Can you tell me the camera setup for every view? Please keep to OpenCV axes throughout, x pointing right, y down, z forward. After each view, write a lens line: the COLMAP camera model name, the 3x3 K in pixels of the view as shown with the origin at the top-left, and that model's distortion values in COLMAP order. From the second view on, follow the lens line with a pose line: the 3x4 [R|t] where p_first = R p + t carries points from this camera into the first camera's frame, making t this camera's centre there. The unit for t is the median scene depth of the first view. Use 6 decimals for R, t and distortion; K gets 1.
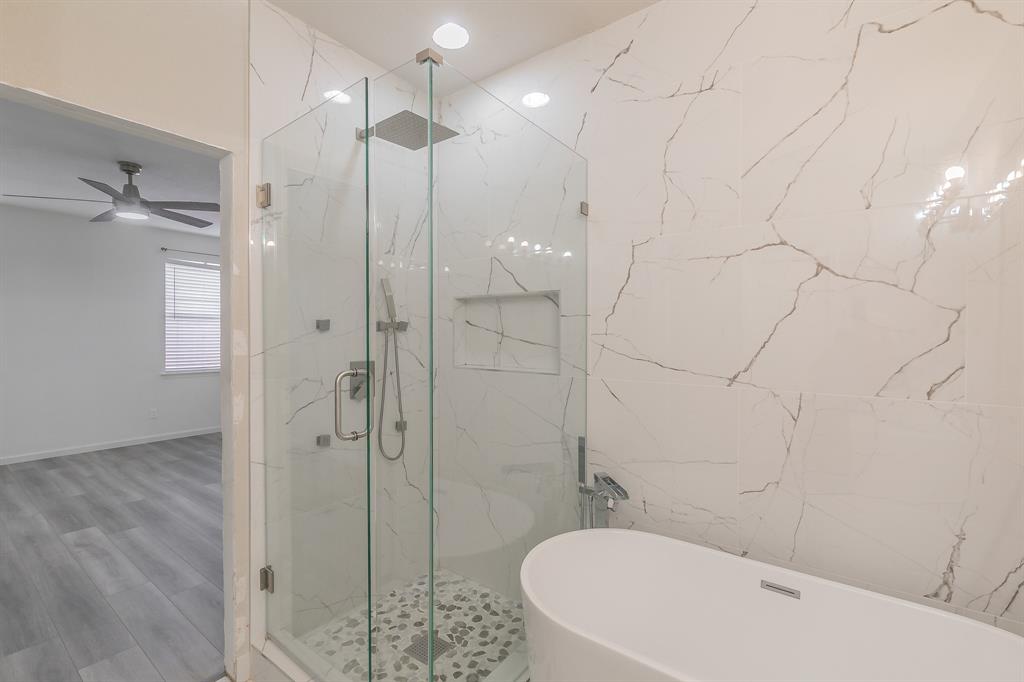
lens RADIAL K [[443.9, 0, 540.2], [0, 443.9, 335.7], [0, 0, 1]] dist [0.002593, -0.003310]
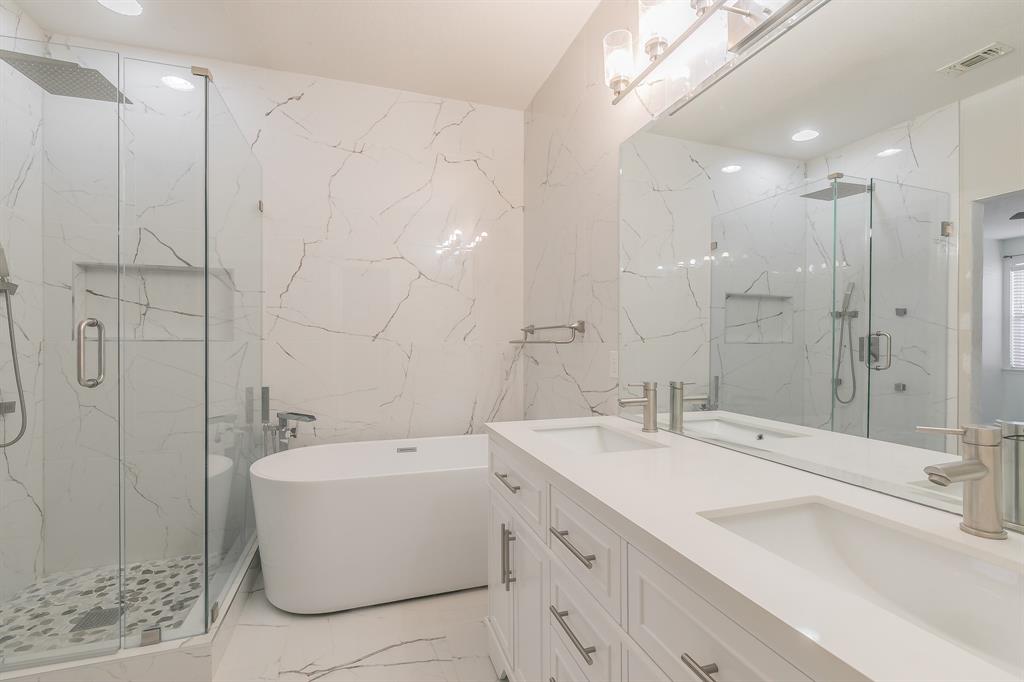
lens RADIAL K [[443.9, 0, 511.2], [0, 443.9, 340.9], [0, 0, 1]] dist [0.002593, -0.003310]
pose [[0.585331, -0.006854, 0.810766, -0.498591], [0.007032, 0.999970, 0.003377, 0.093254], [-0.810764, 0.003724, 0.585361, -0.300012]]
